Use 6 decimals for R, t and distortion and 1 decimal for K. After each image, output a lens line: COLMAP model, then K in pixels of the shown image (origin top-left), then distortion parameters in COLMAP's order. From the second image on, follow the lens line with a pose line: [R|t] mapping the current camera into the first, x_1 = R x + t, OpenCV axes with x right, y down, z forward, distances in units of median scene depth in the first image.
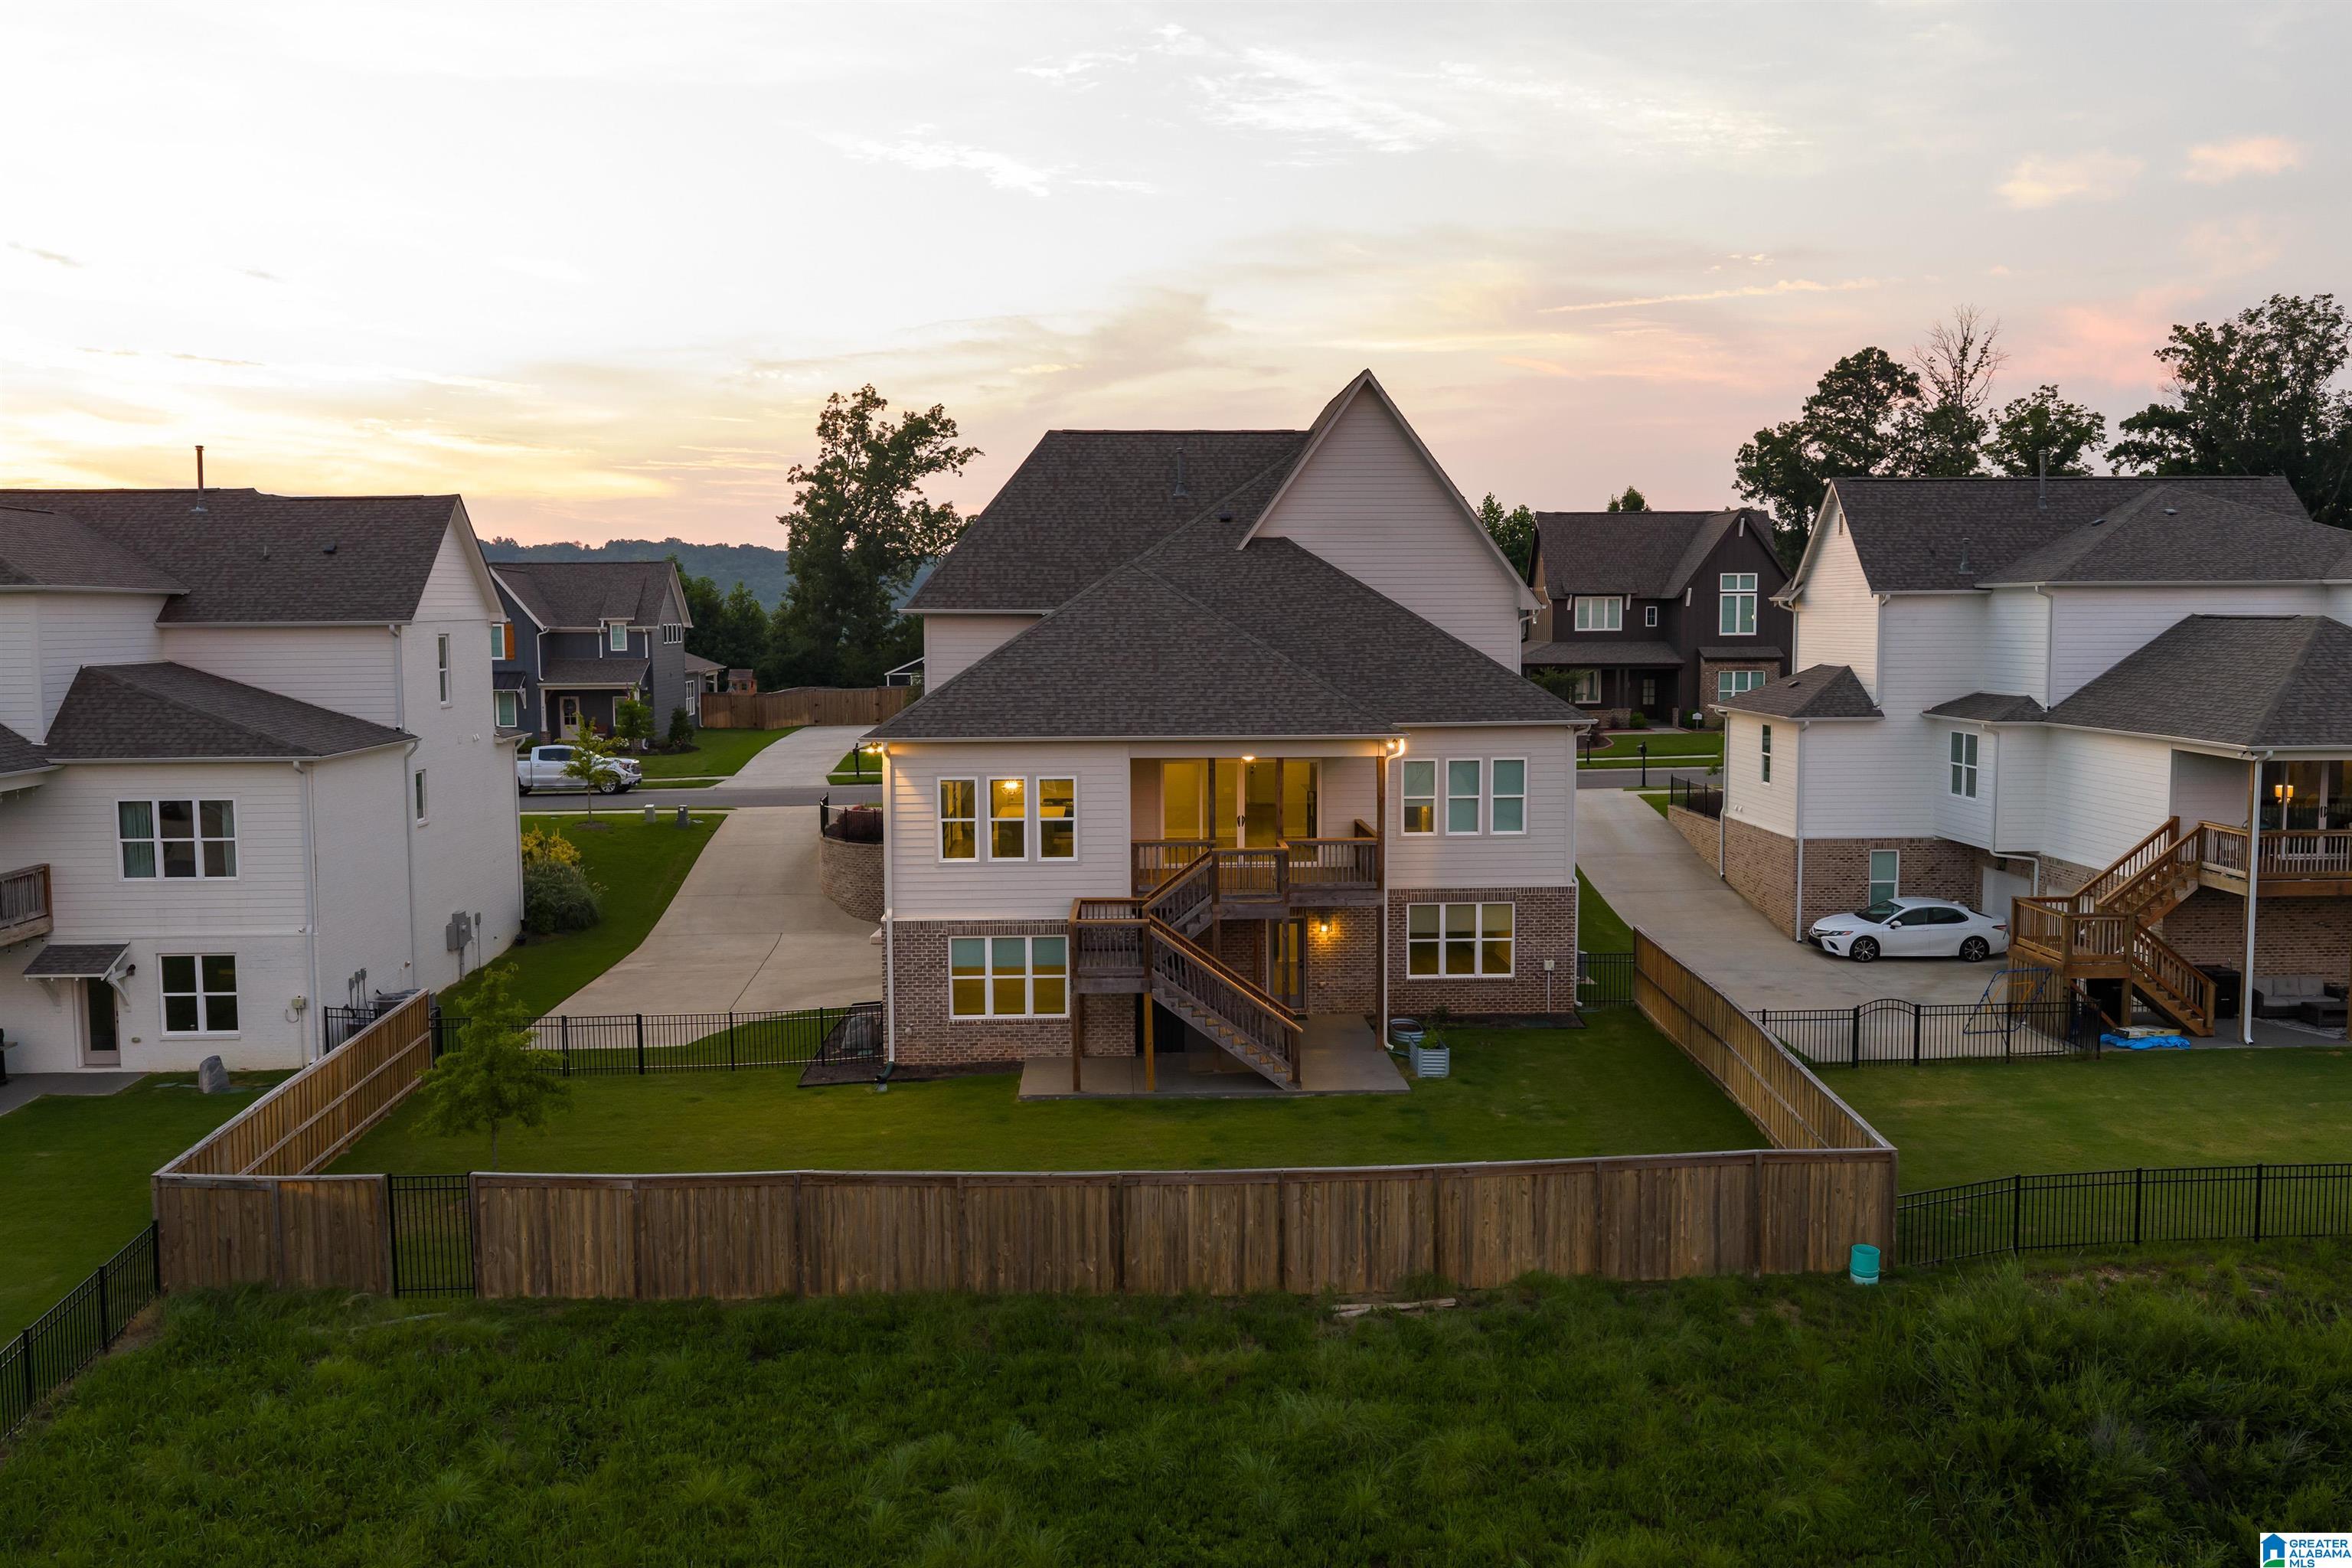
lens RADIAL K [[1943.8, 0, 1176.0], [0, 1943.8, 784.0], [0, 0, 1]] dist [0.027472, -0.046796]
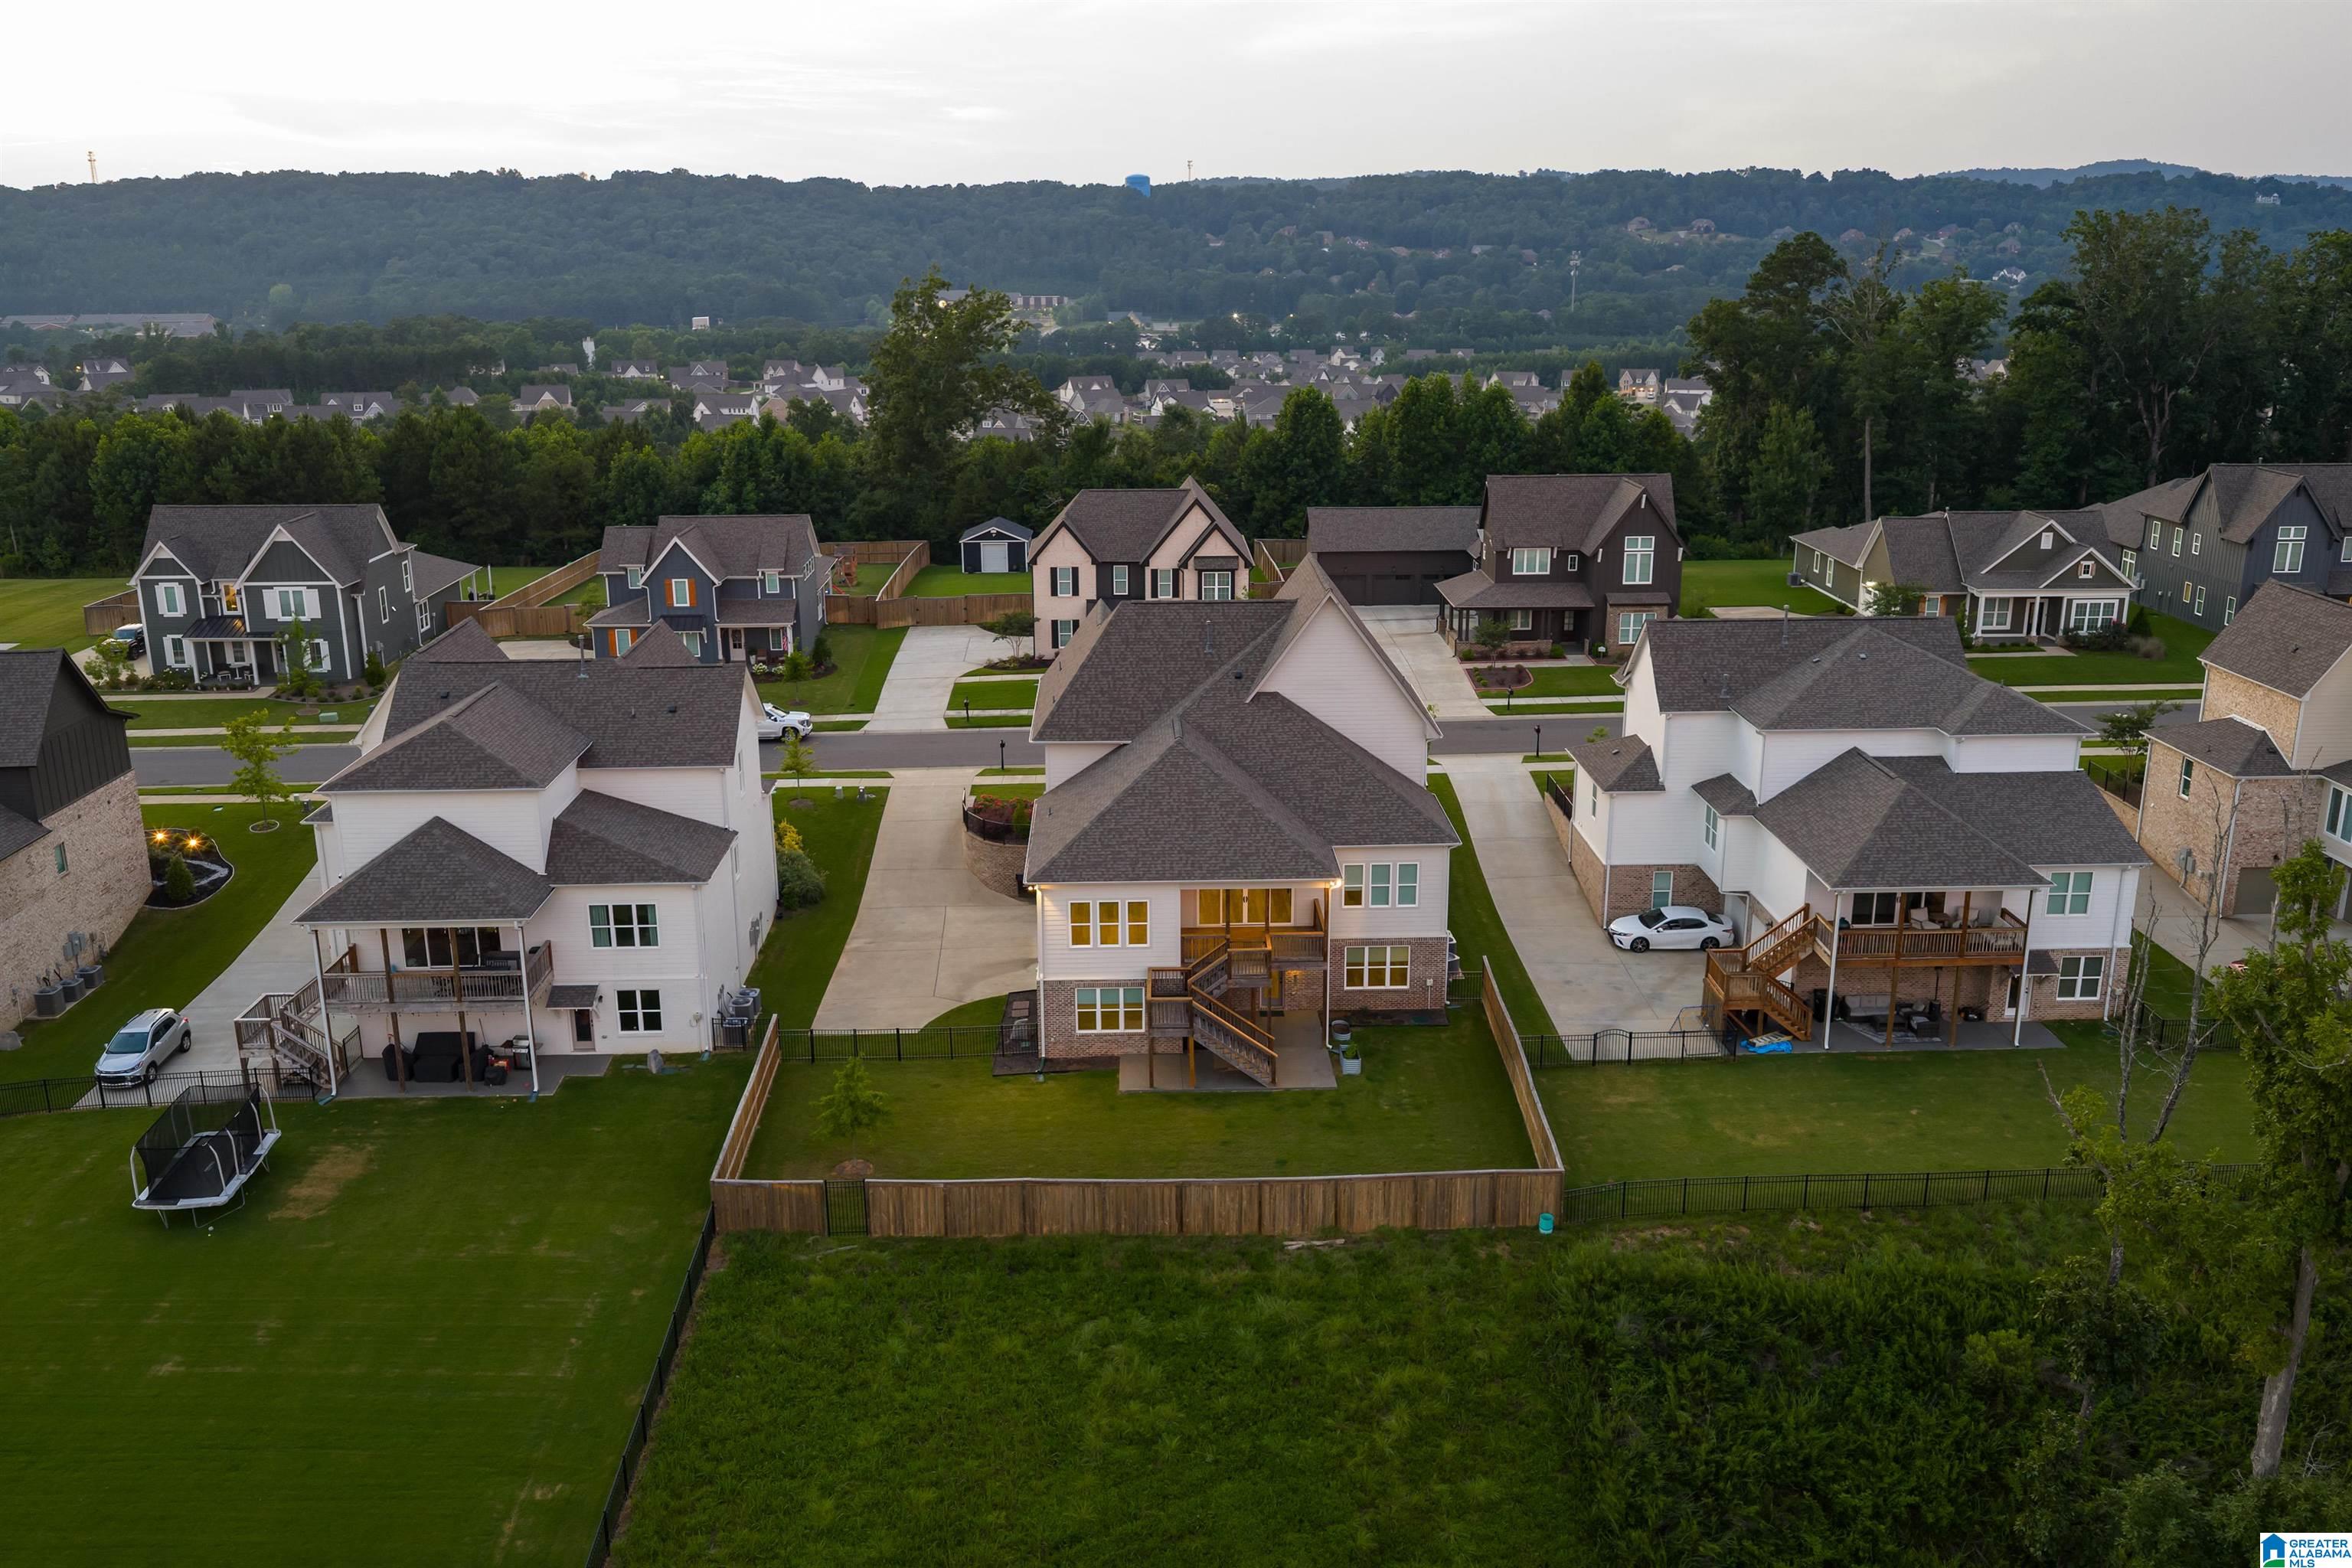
lens RADIAL K [[1943.8, 0, 1176.0], [0, 1943.8, 784.0], [0, 0, 1]] dist [0.027472, -0.046796]
pose [[0.999955, 0.003281, -0.008862, -0.012498], [-0.001541, 0.981858, 0.189611, -0.427400], [0.009324, -0.189589, 0.981819, -0.663449]]
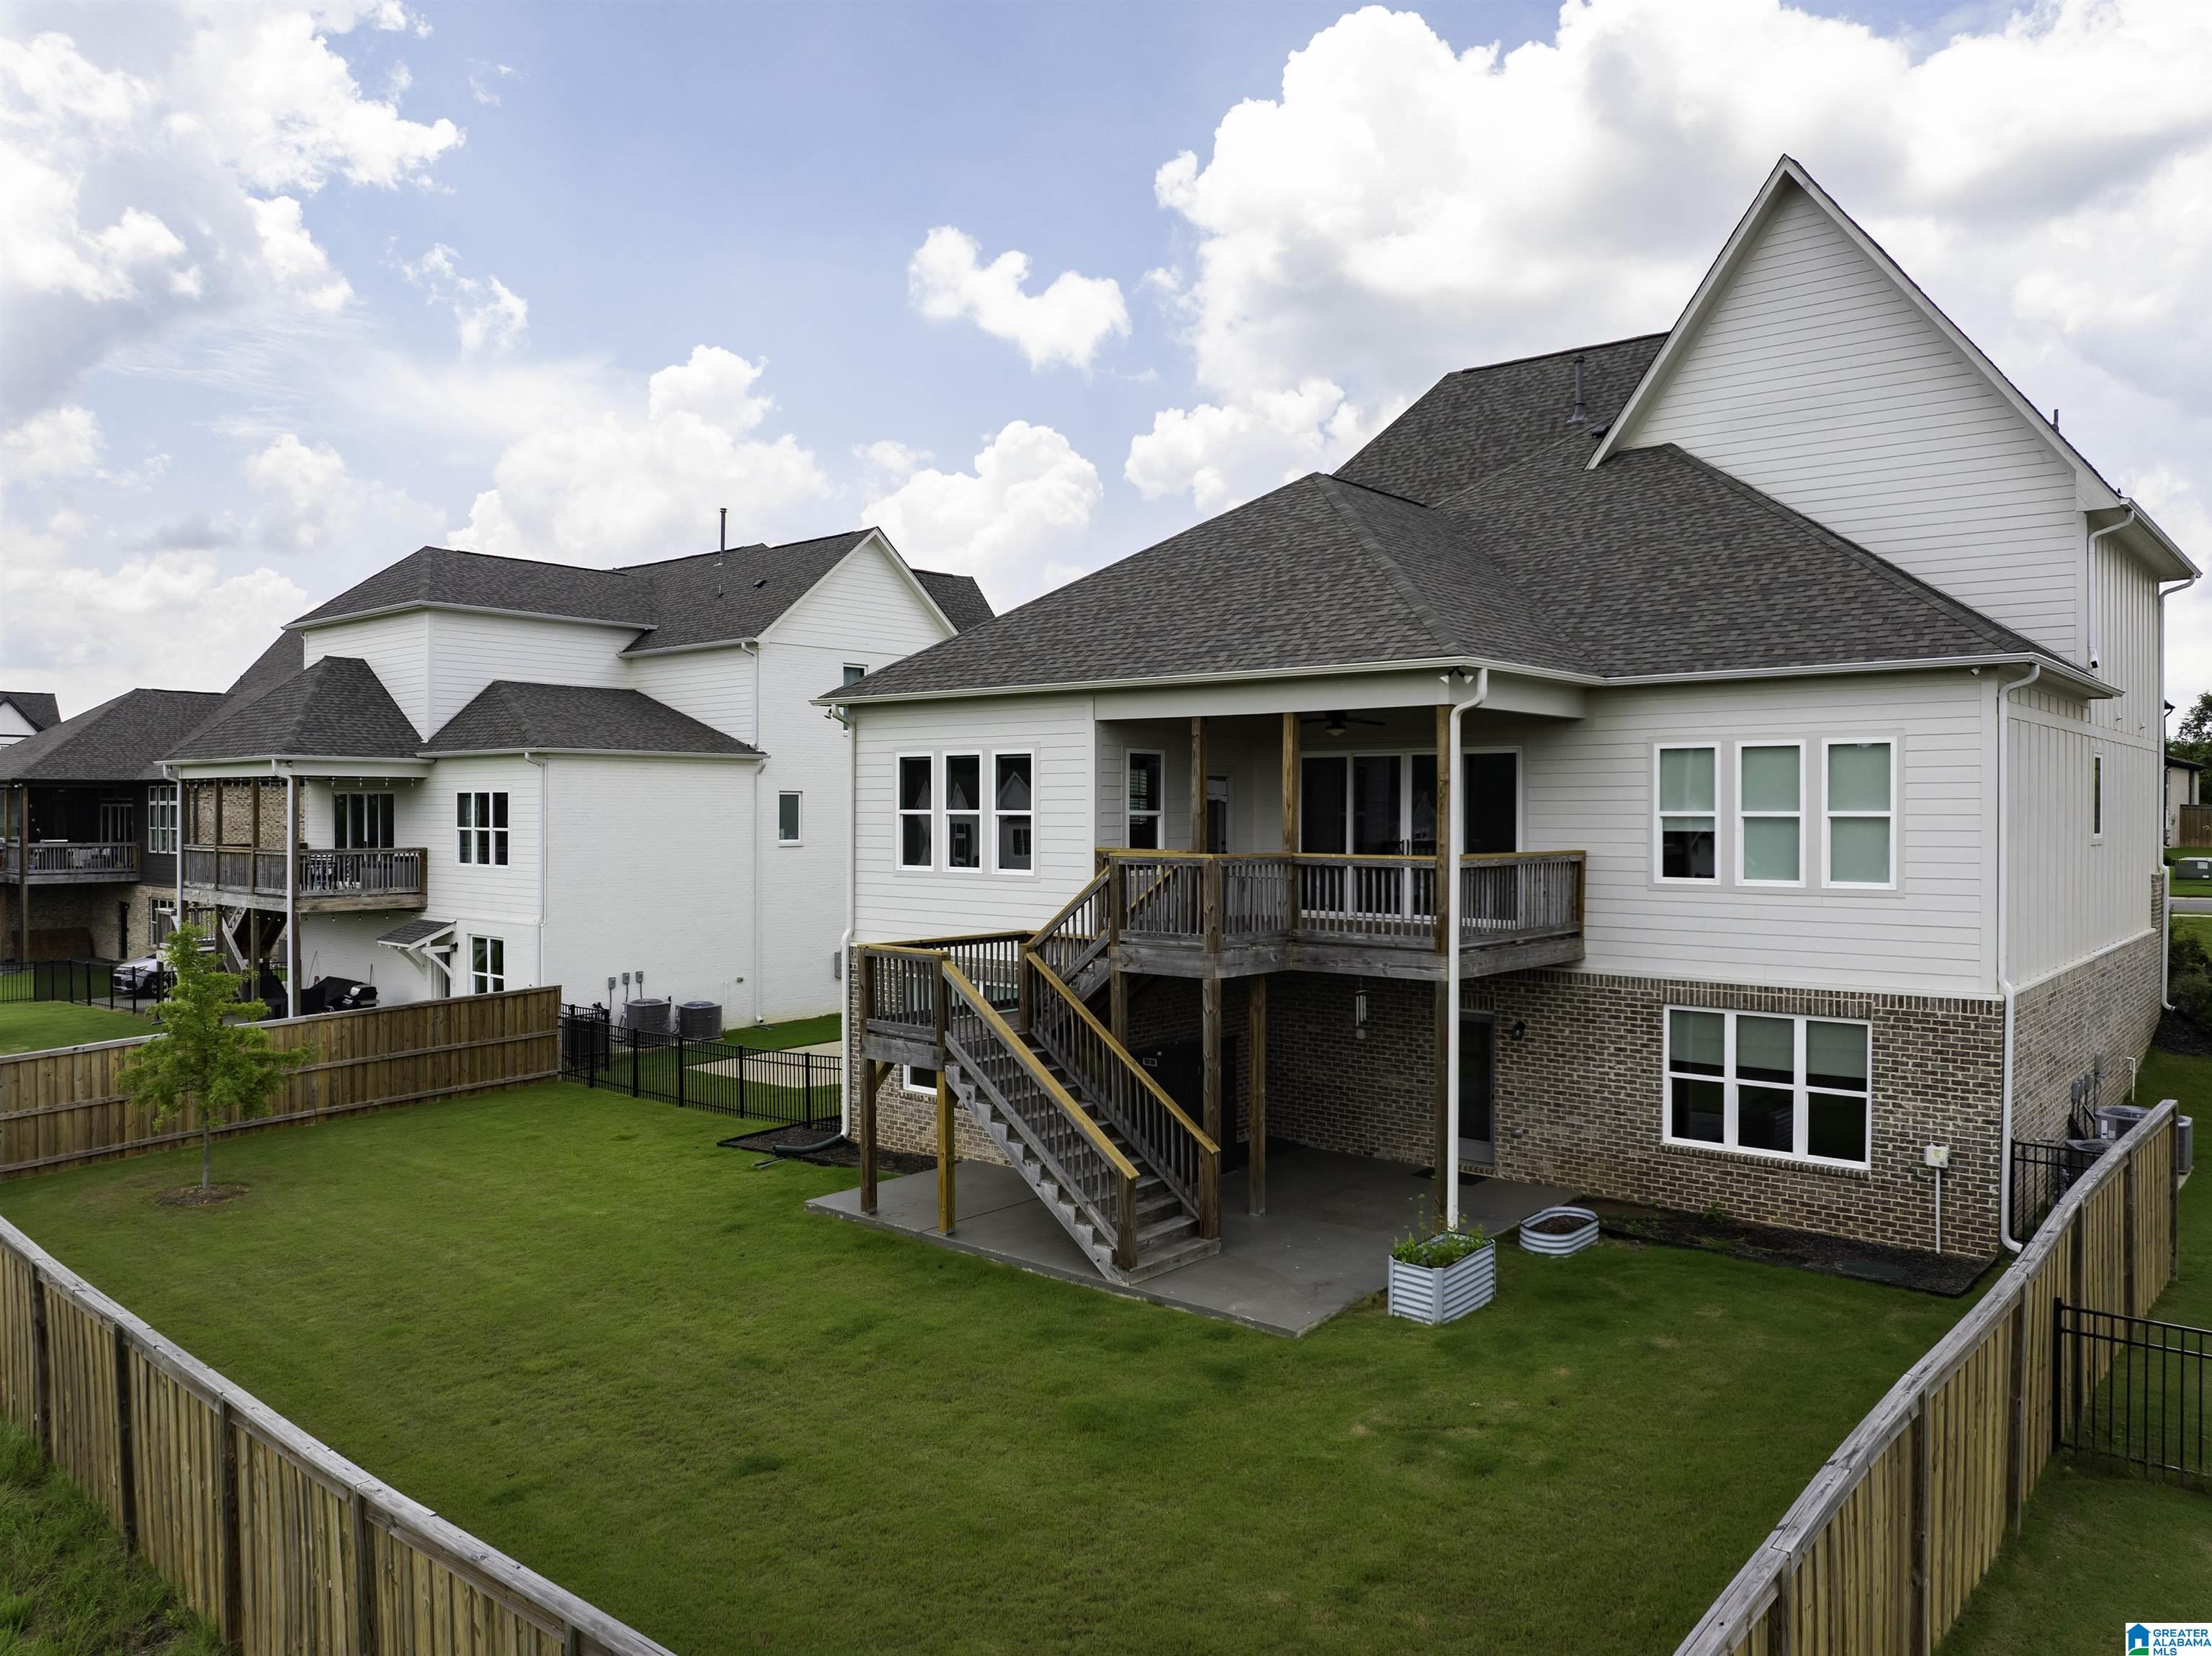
lens RADIAL K [[1563.7, 0, 1117.4], [0, 1563.7, 809.5], [0, 0, 1]] dist [-0.029148, 0.000599]
pose [[0.734920, 0.008532, -0.678100, 0.334681], [-0.067834, 0.995831, -0.060989, 0.047598], [0.674753, 0.090820, 0.732435, 0.619743]]
